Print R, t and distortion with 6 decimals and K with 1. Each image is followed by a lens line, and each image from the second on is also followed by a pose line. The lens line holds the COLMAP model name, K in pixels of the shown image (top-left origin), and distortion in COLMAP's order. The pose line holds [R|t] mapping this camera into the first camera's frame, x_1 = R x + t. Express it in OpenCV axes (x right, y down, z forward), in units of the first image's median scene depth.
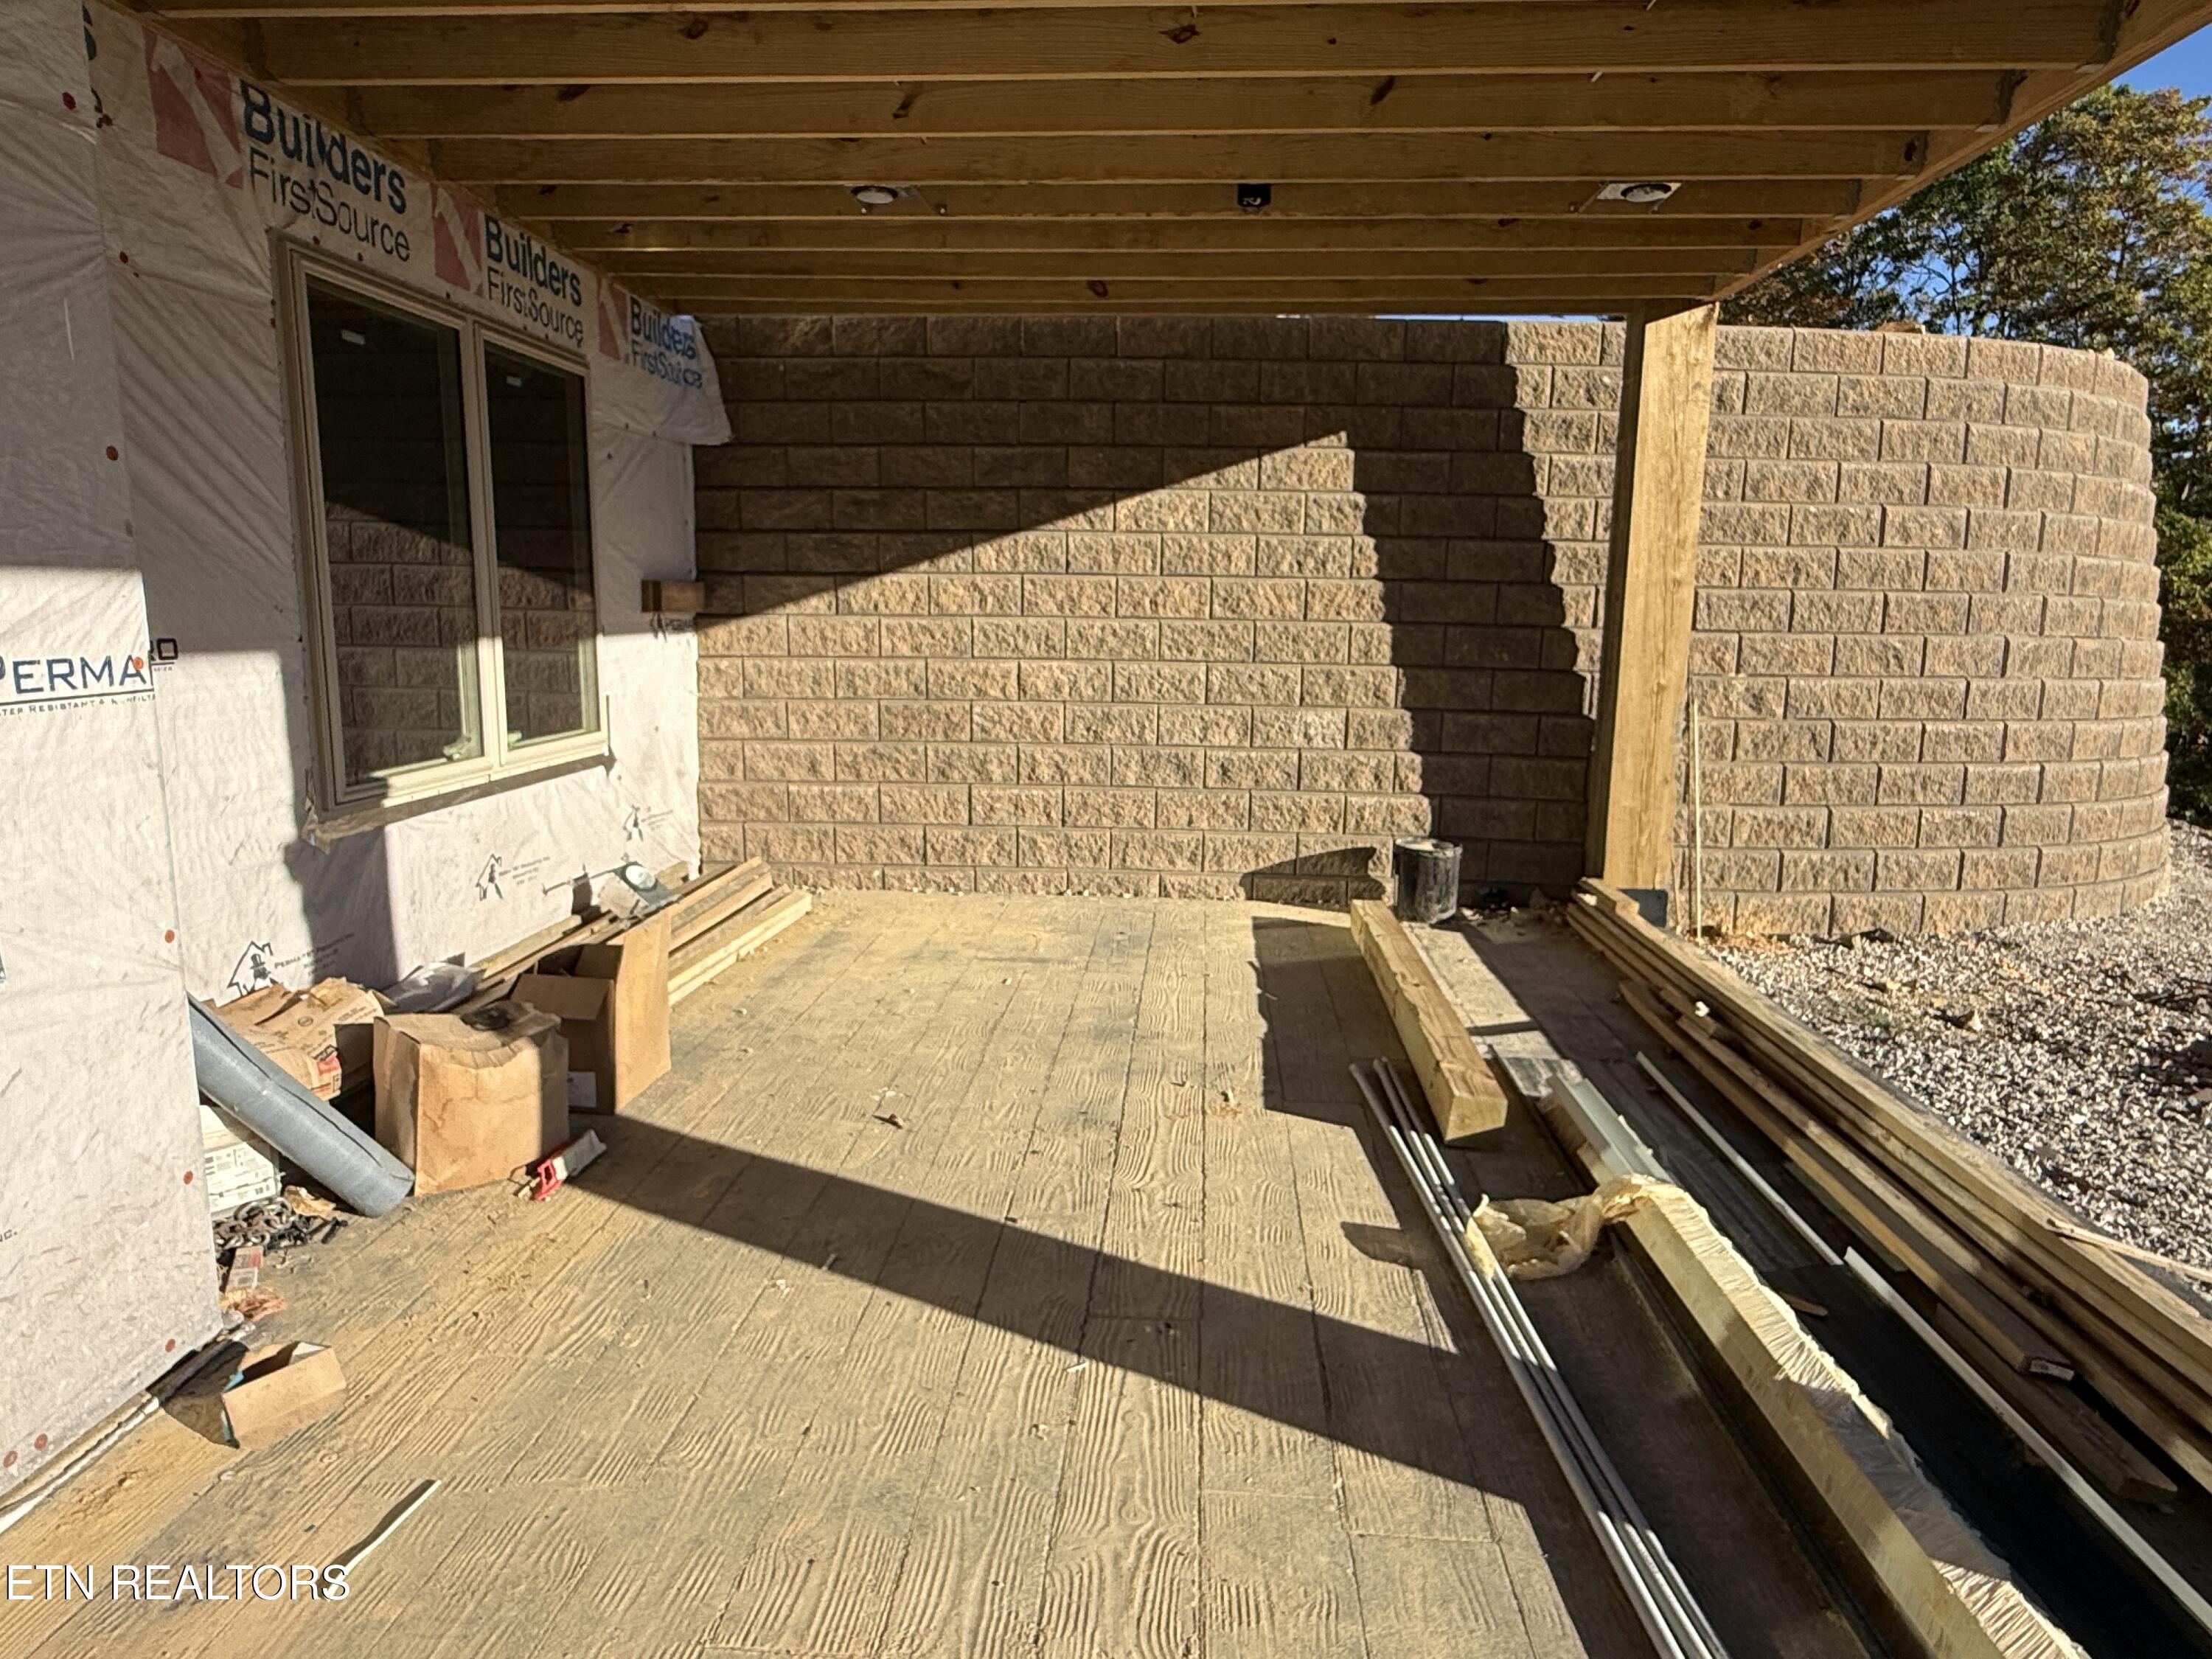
lens RADIAL K [[1320.2, 0, 1111.5], [0, 1320.2, 840.4], [0, 0, 1]] dist [-0.004087, -0.000696]
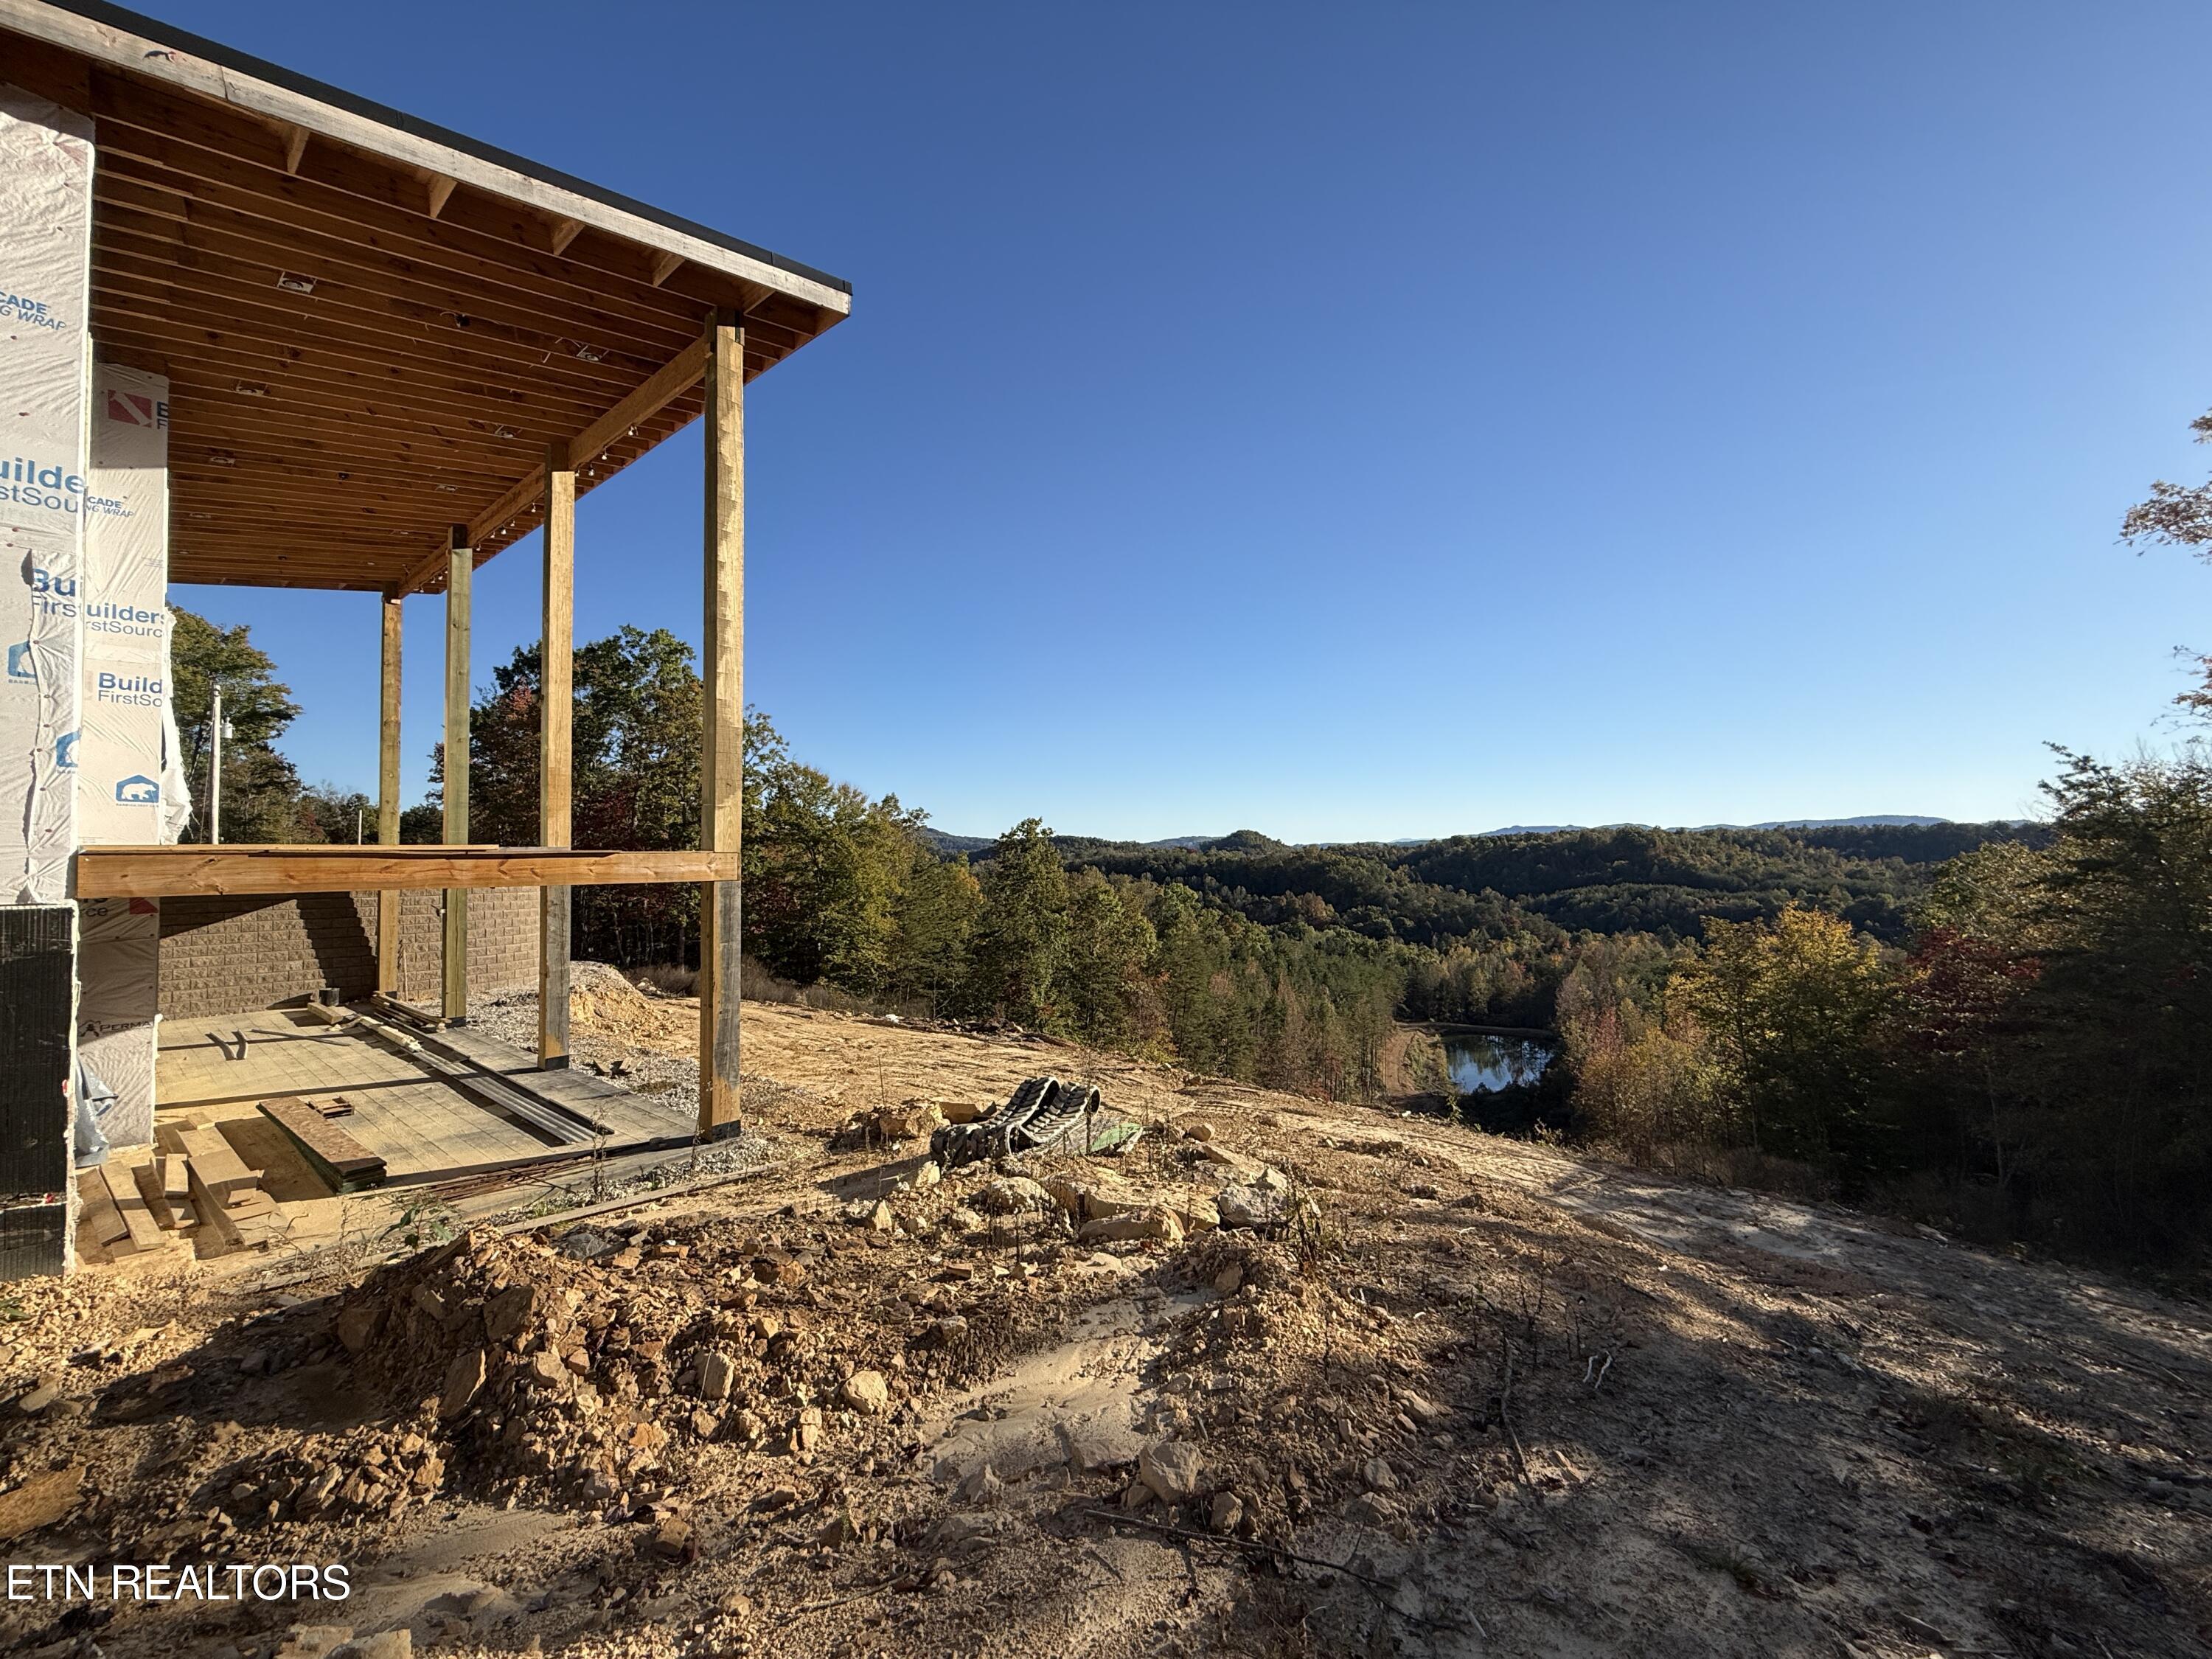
lens RADIAL K [[882.6, 0, 1106.0], [0, 882.6, 829.5], [0, 0, 1]] dist [0.000394, 0.000301]
pose [[0.581459, 0.005045, 0.813560, -0.626424], [0.154015, 0.981217, -0.116161, 0.213328], [-0.798865, 0.192843, 0.569760, -2.724209]]
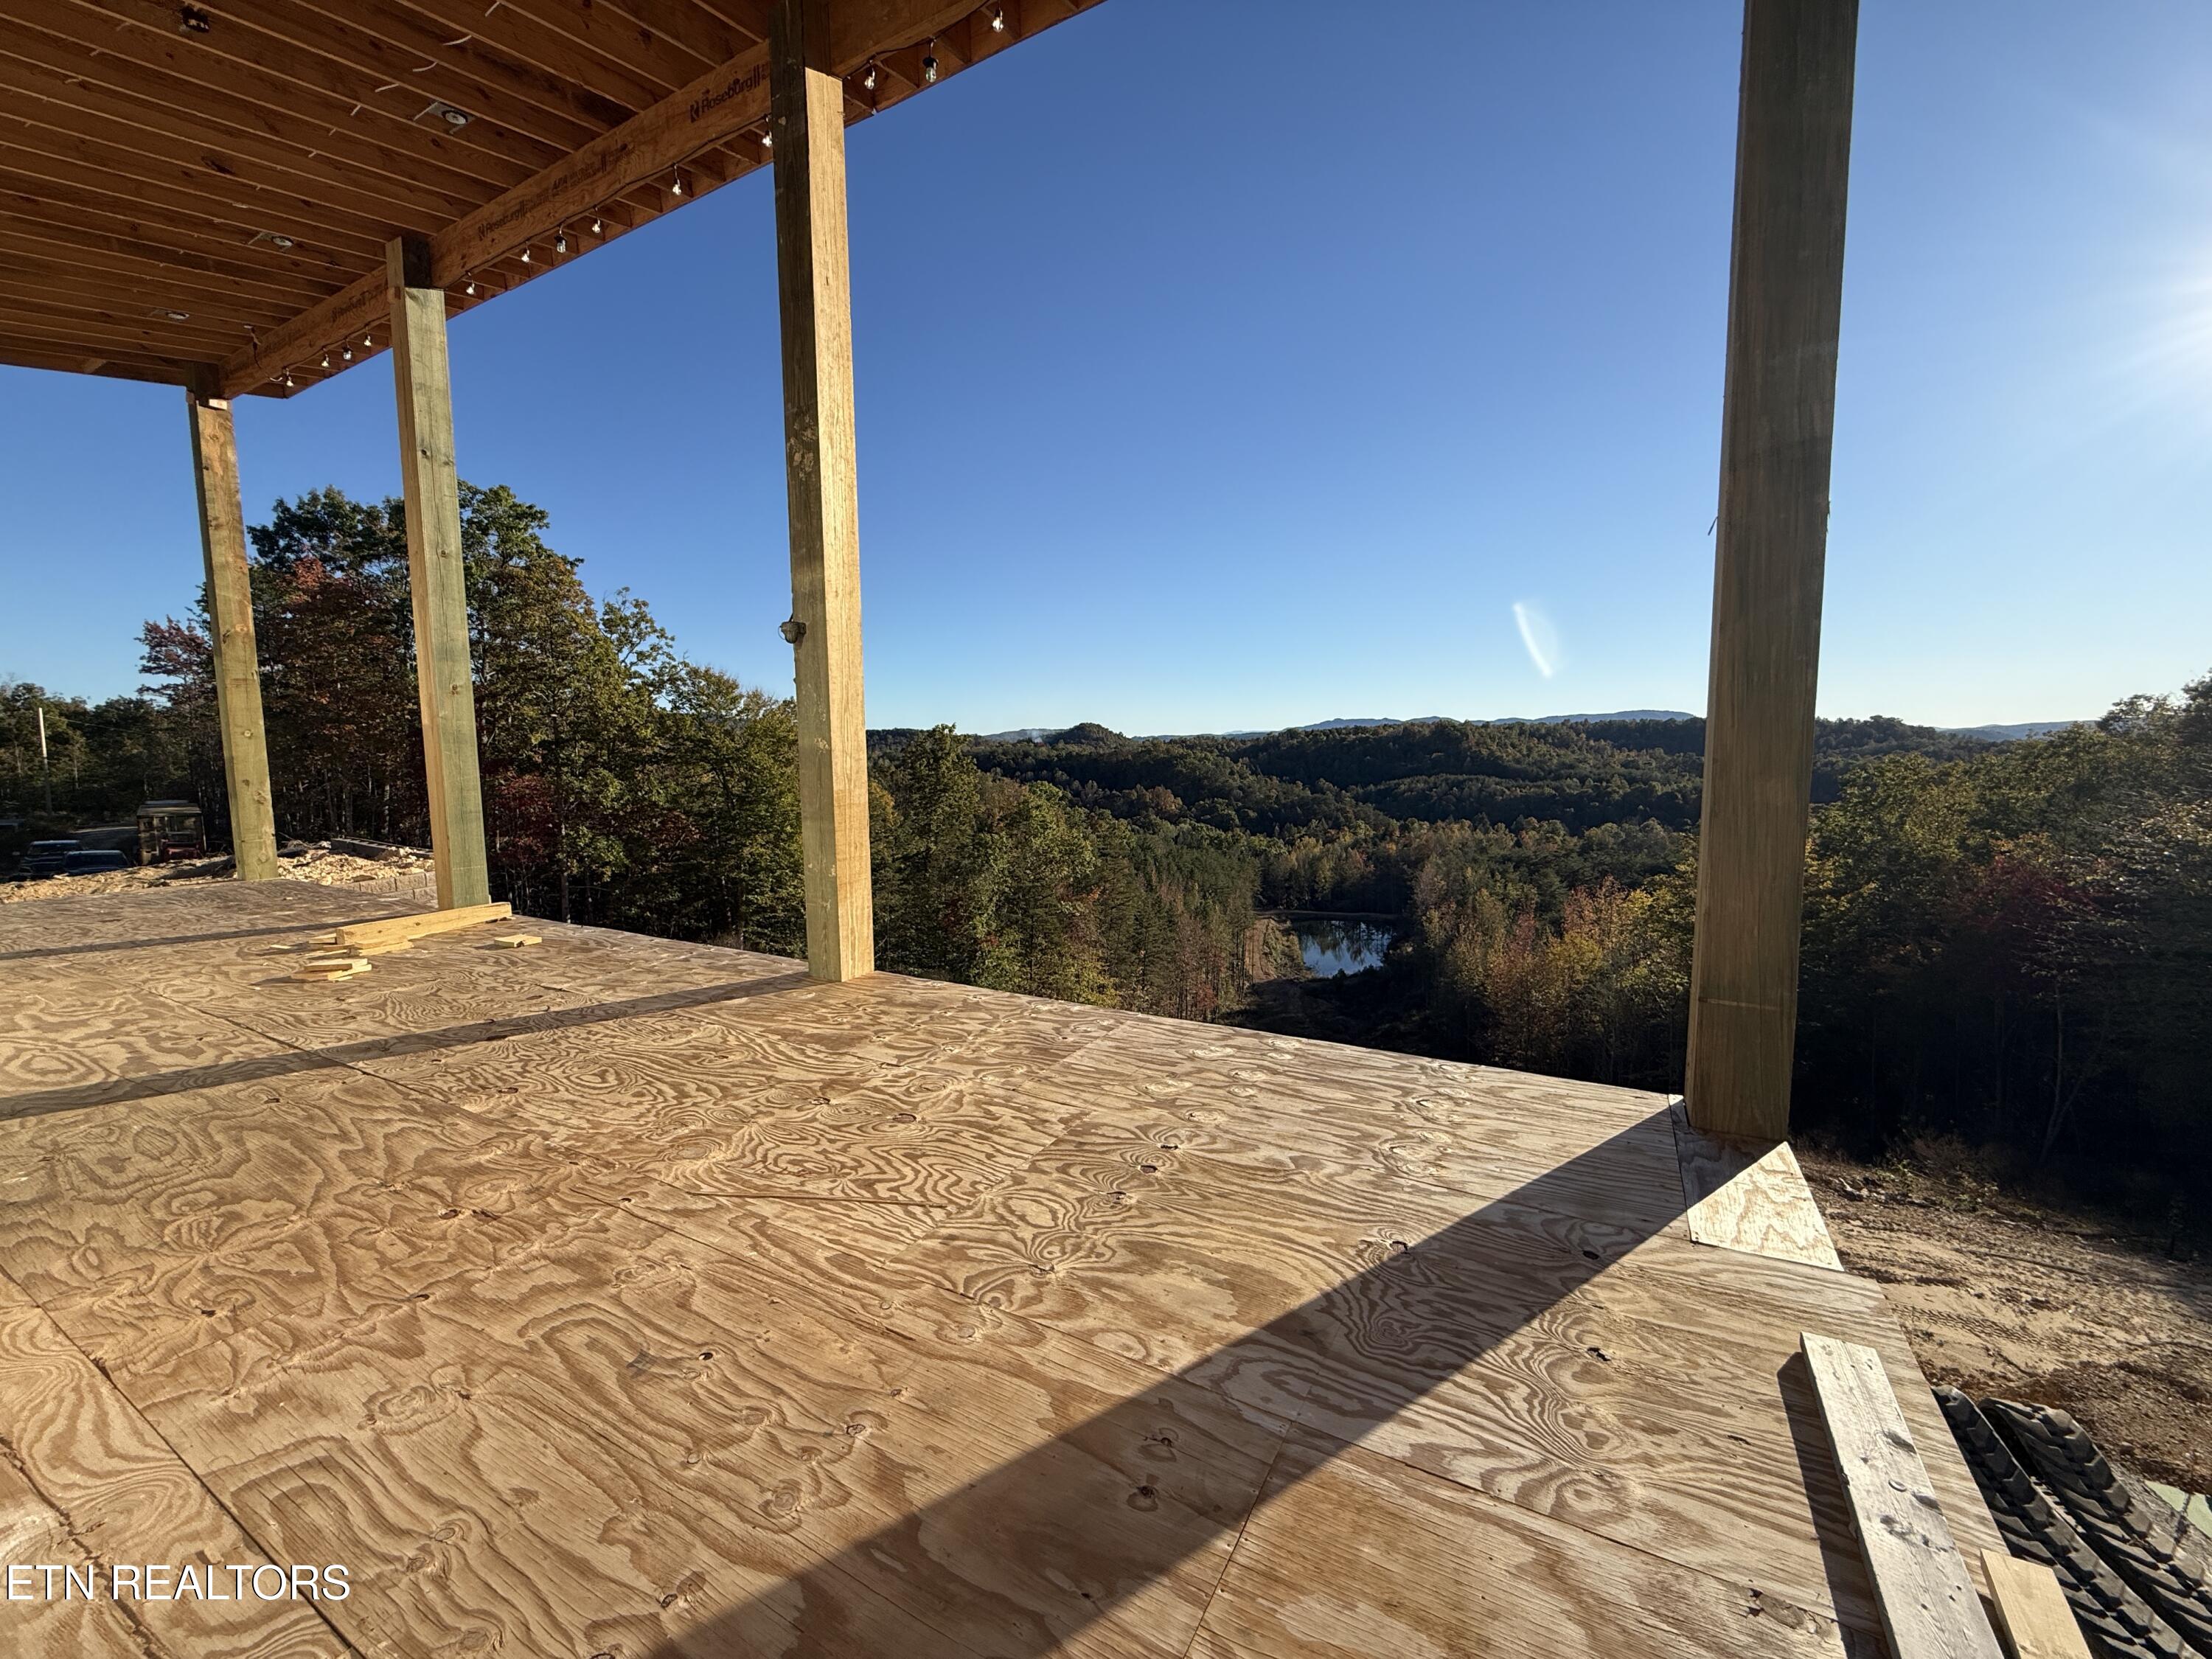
lens RADIAL K [[882.6, 0, 1106.0], [0, 882.6, 829.5], [0, 0, 1]] dist [0.000394, 0.000301]
pose [[0.424915, -0.104296, 0.899205, -0.425971], [0.170945, 0.984713, 0.033434, -0.286852], [-0.888946, 0.139508, 0.436248, -1.259593]]
